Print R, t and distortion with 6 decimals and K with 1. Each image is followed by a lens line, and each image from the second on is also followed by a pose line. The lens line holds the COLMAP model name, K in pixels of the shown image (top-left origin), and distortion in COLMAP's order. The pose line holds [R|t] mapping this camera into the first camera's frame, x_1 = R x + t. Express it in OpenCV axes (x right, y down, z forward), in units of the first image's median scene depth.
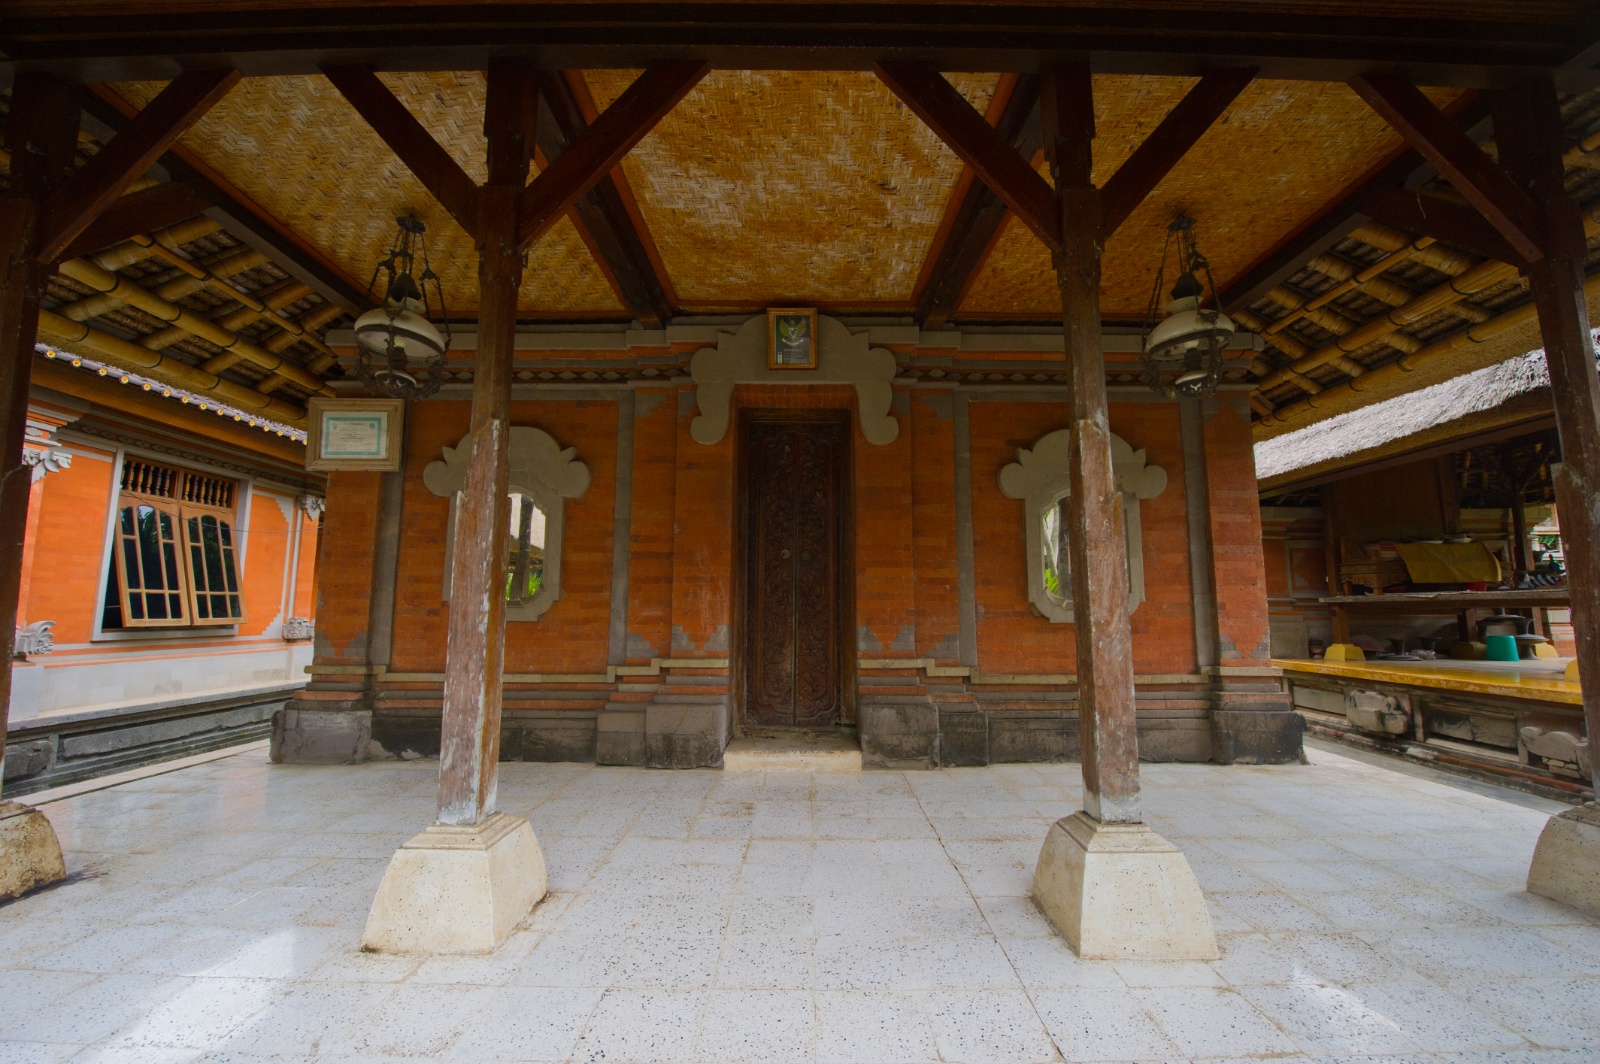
lens RADIAL K [[634.9, 0, 794.6], [0, 634.9, 531.2], [0, 0, 1]] dist [-0.016723, -0.002038]
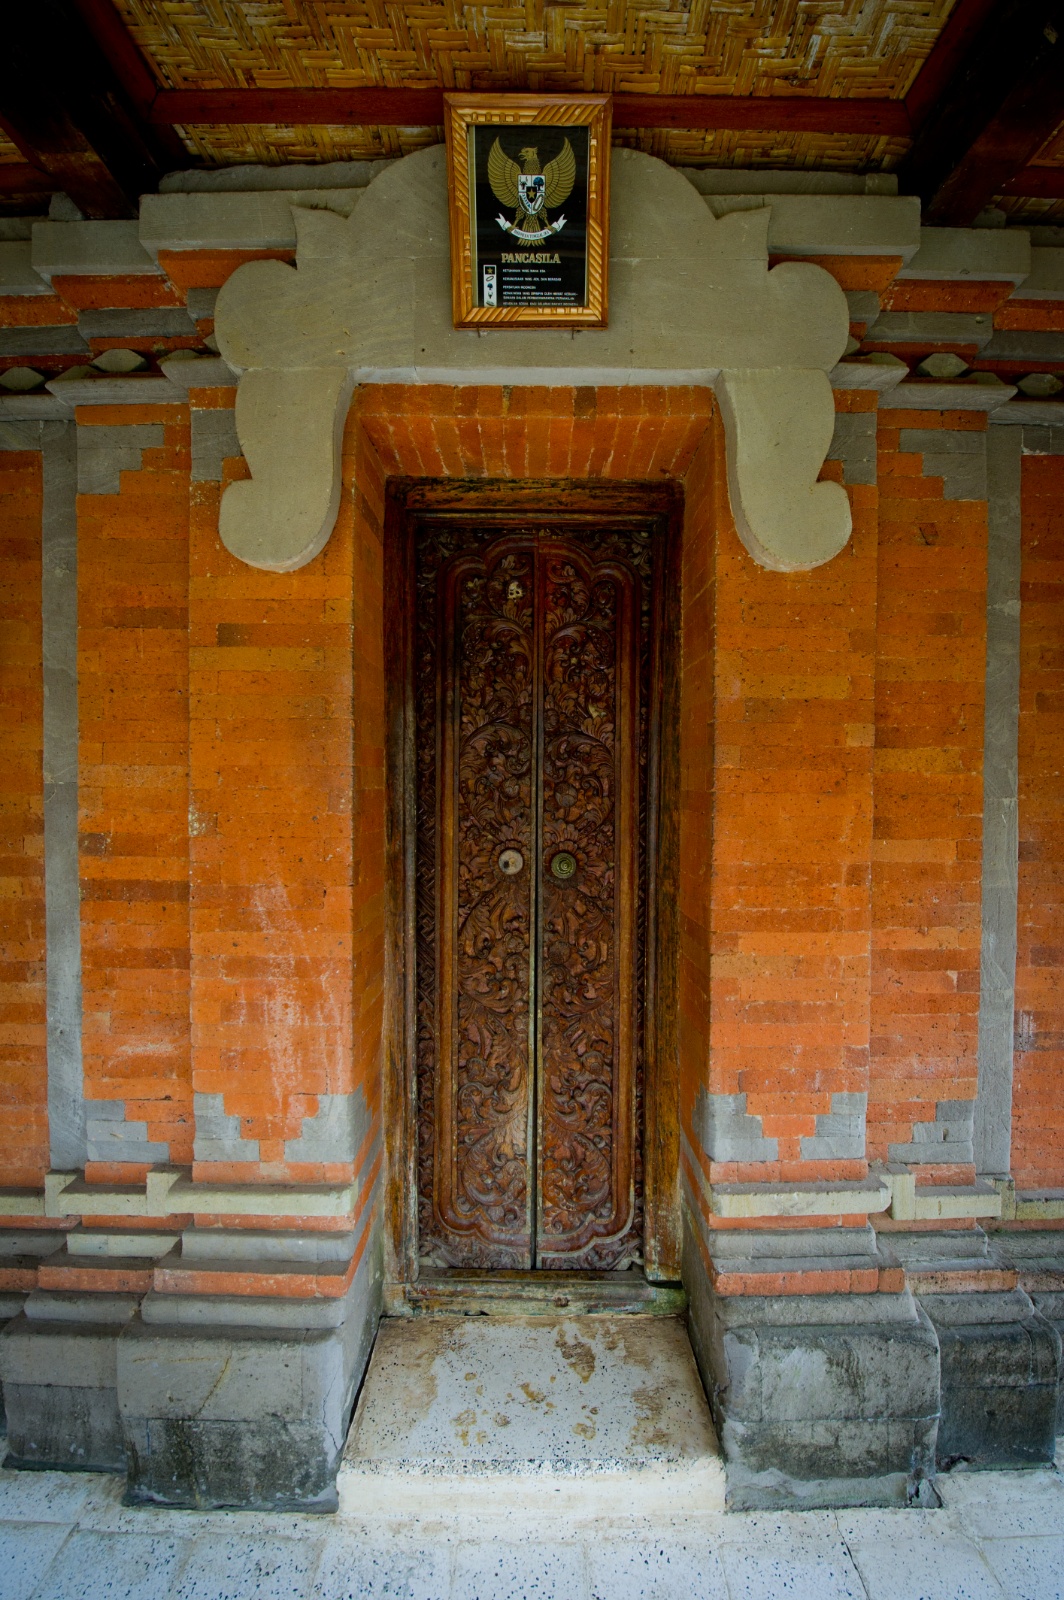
lens RADIAL K [[634.9, 0, 527.9], [0, 634.9, 799.2], [0, 0, 1]] dist [-0.016723, -0.002038]
pose [[0.999985, -0.000488, 0.005515, -0.006160], [-0.000318, 0.989400, 0.145217, -0.065544], [-0.005527, -0.145217, 0.989384, 0.654066]]
